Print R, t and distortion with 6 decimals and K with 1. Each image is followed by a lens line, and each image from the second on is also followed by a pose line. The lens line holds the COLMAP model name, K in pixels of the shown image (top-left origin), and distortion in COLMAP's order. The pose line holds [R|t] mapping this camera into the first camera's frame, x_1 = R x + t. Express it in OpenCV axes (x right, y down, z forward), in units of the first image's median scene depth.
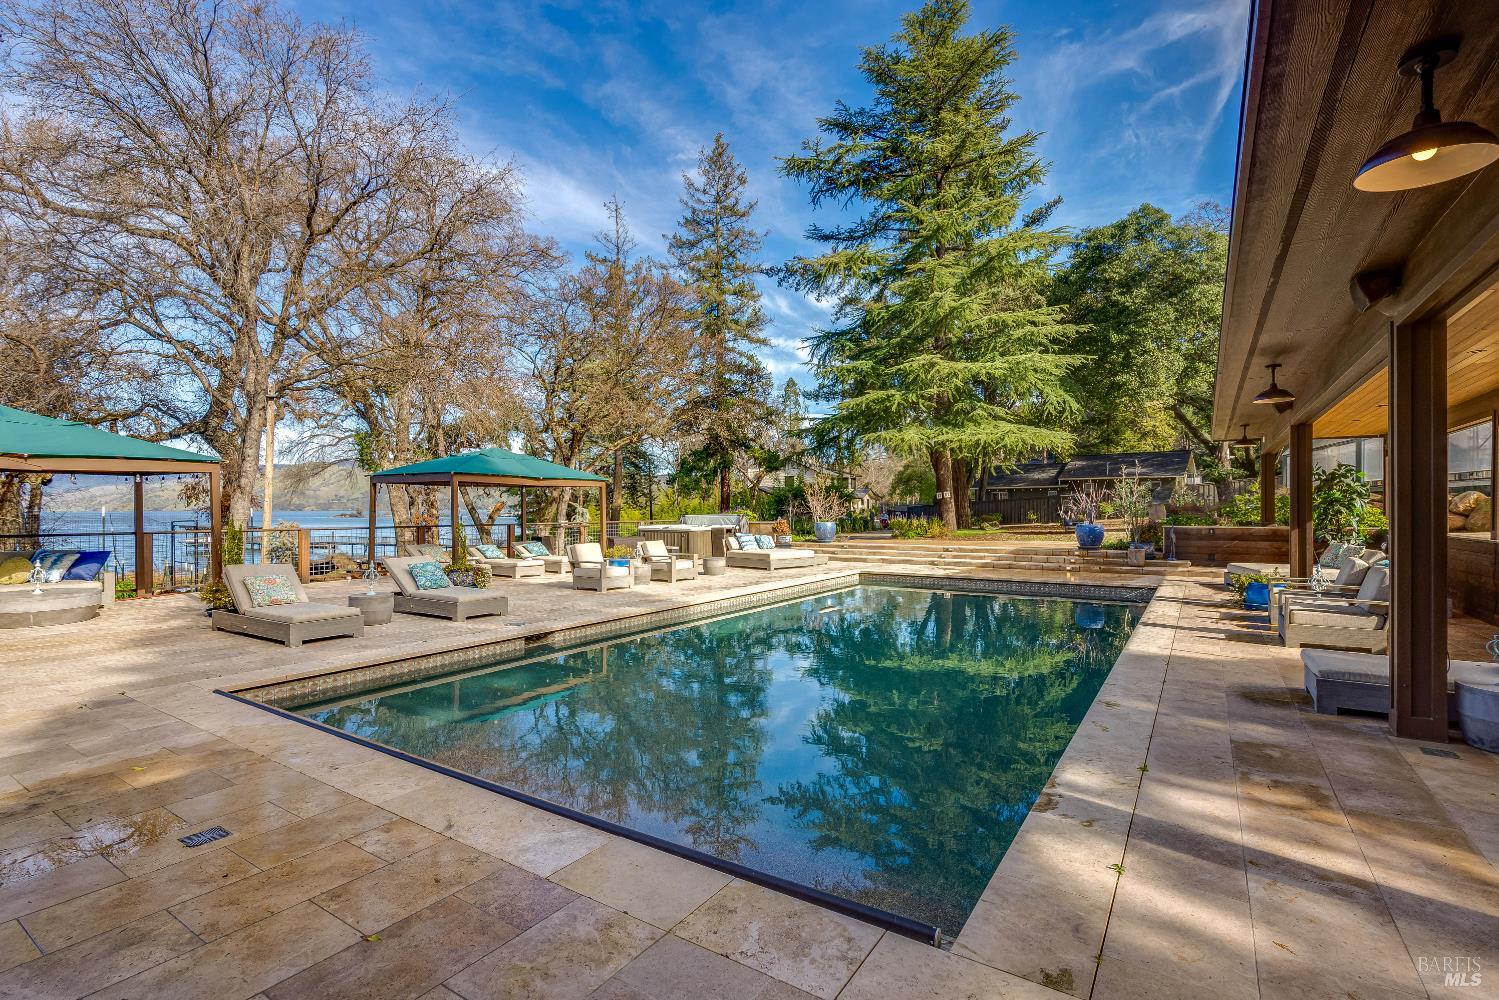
lens RADIAL K [[695.3, 0, 749.6], [0, 695.3, 508.2], [0, 0, 1]] dist [-0.003311, 0.000127]
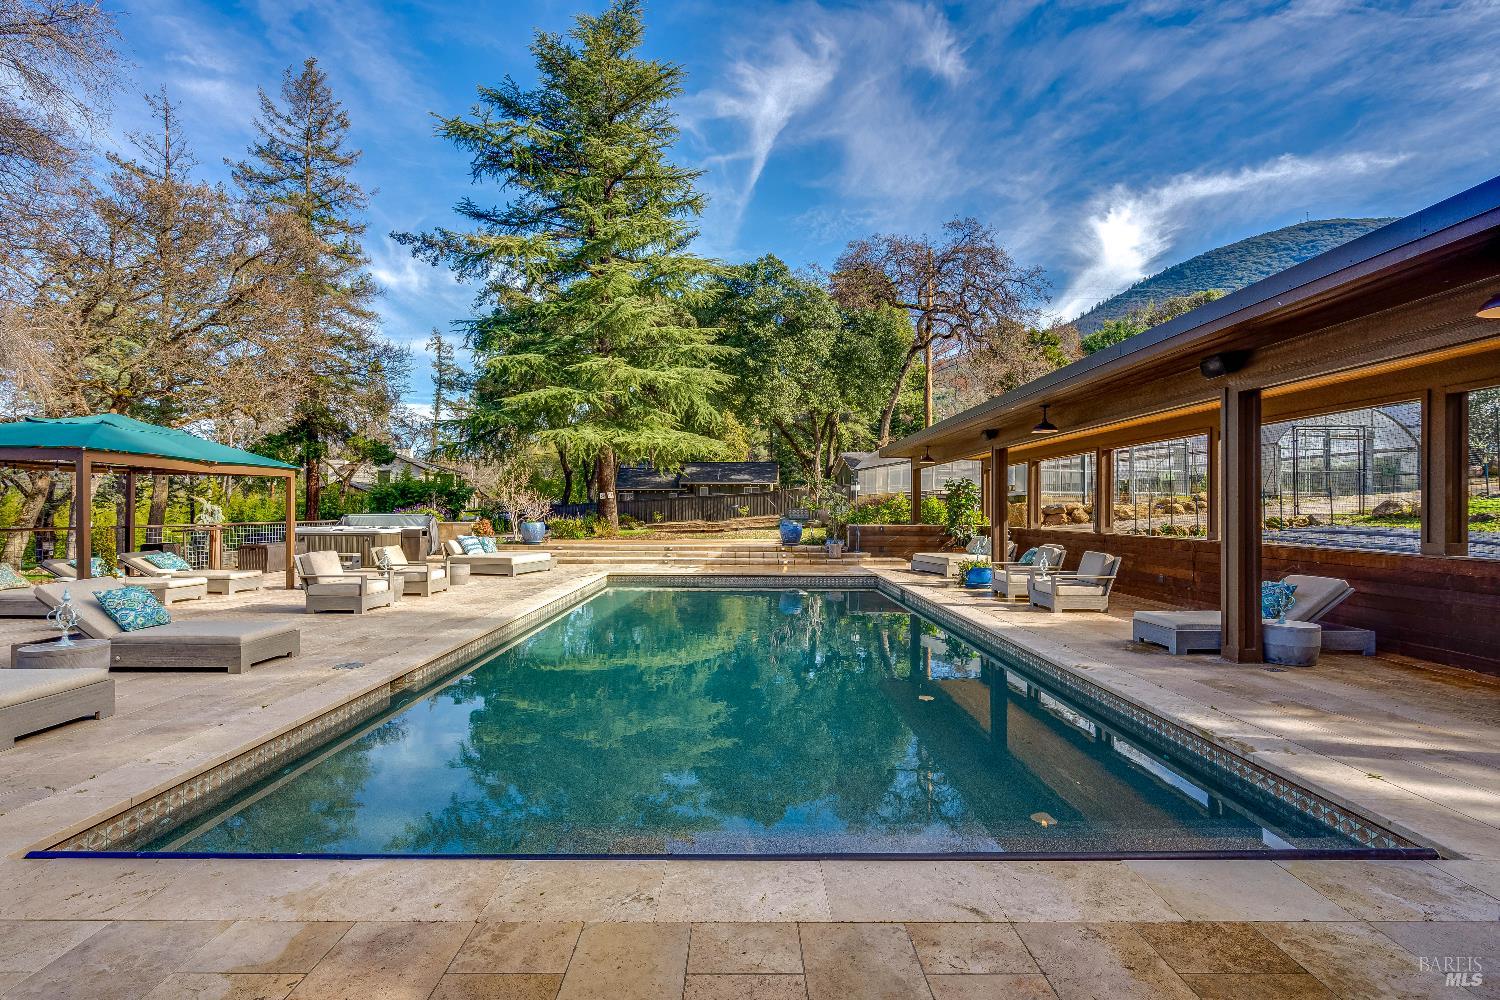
lens RADIAL K [[684.9, 0, 750.0], [0, 684.9, 500.0], [0, 0, 1]] dist [-0.001199, -0.000429]
pose [[0.830439, 0.014140, 0.556929, -0.112549], [-0.007566, 0.999872, -0.014103, 0.000508], [-0.557057, 0.007498, 0.830440, 0.051357]]
